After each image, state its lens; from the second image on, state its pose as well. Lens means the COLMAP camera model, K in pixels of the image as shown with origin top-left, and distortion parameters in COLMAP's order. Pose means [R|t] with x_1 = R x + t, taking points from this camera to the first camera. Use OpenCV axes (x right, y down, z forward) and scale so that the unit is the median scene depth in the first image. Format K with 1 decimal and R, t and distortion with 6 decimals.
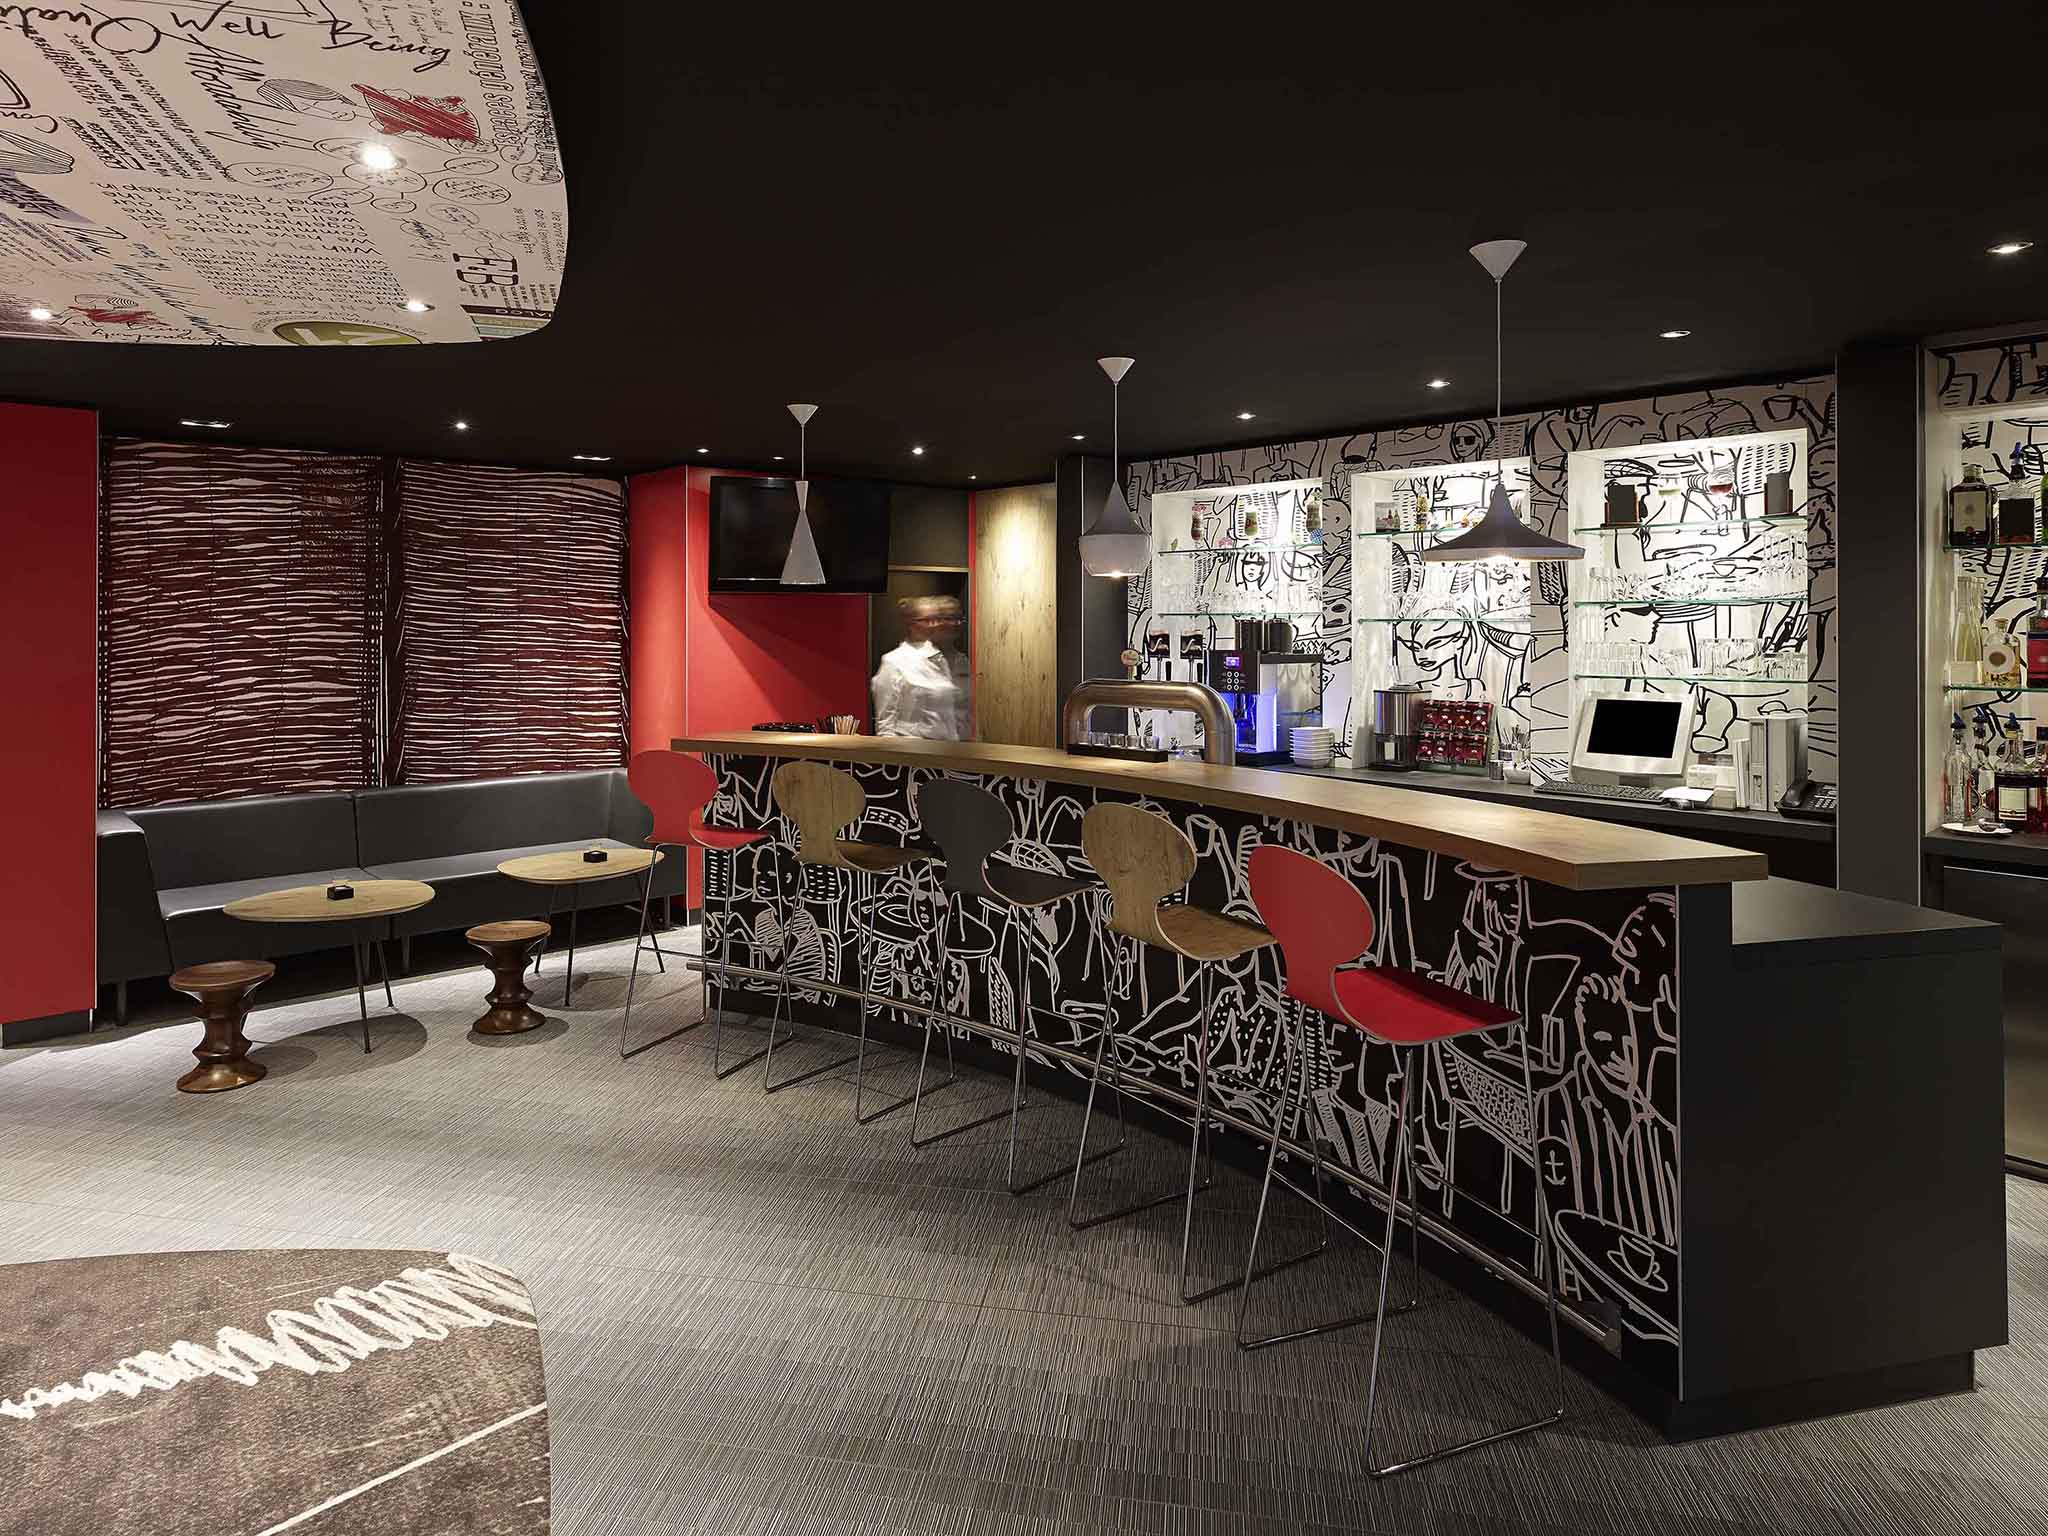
lens RADIAL K [[1461.2, 0, 1025.4], [0, 1461.2, 629.1], [0, 0, 1]] dist [-0.036778, 0.040135]
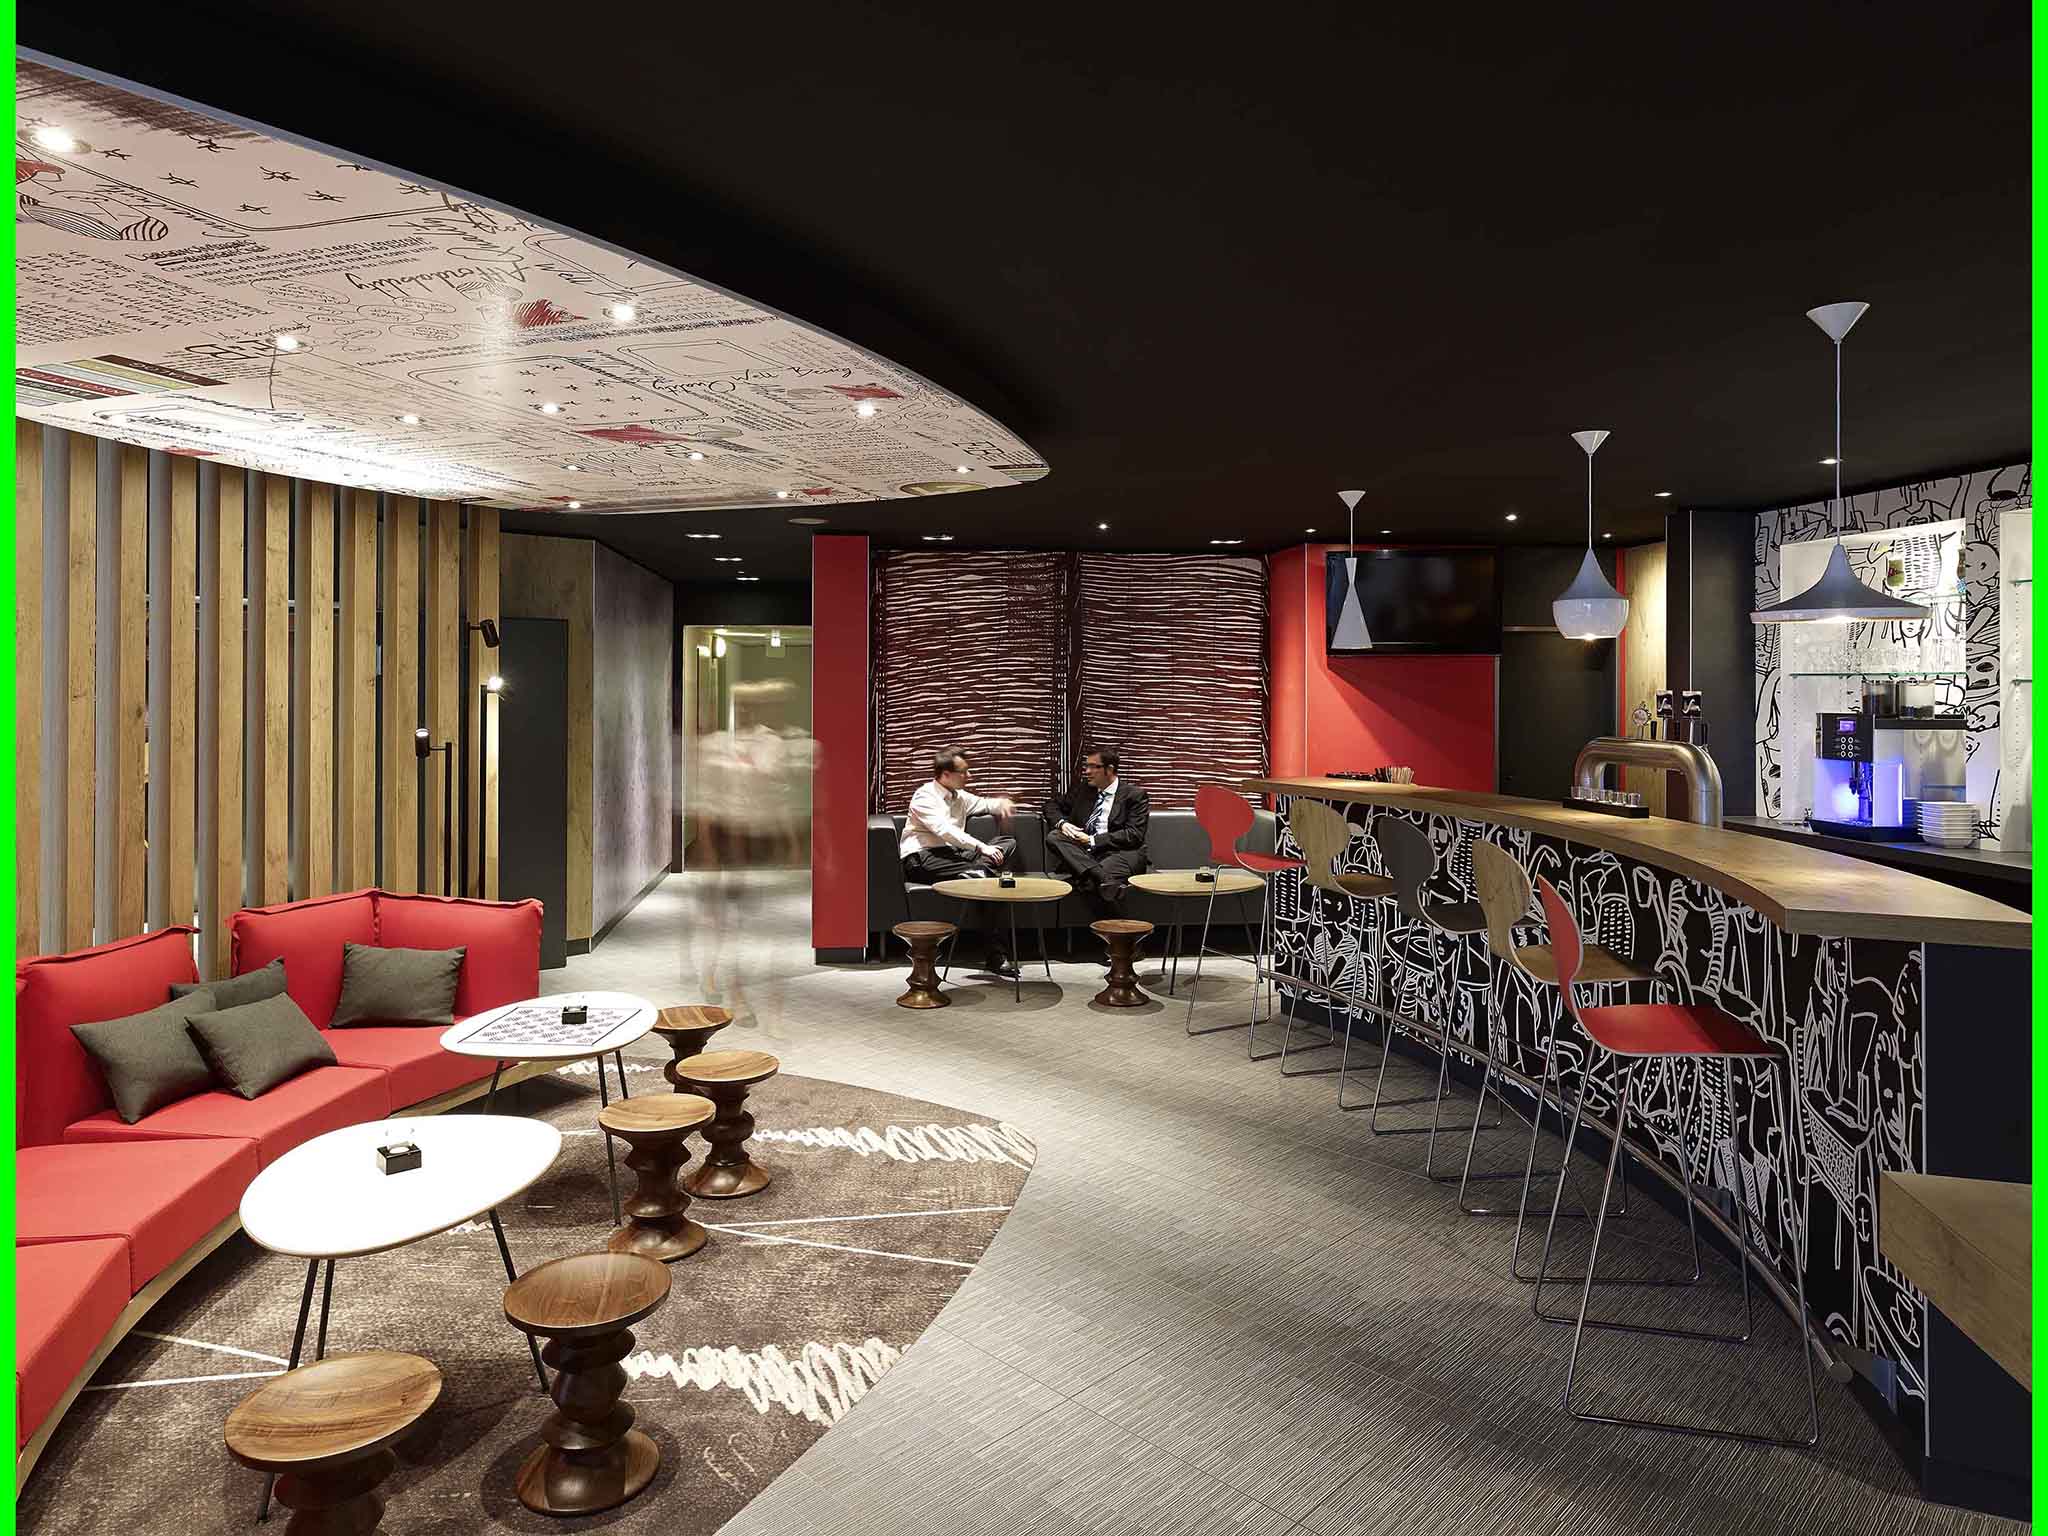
lens RADIAL K [[2887.2, 0, 1024.0], [0, 2887.2, 768.0], [0, 0, 1]] dist [0.002087, 0.058339]
pose [[0.694918, 0.022082, -0.718750, 1.300587], [-0.005332, 0.999659, 0.025557, 0.005936], [0.719069, -0.013928, 0.694799, -0.754499]]
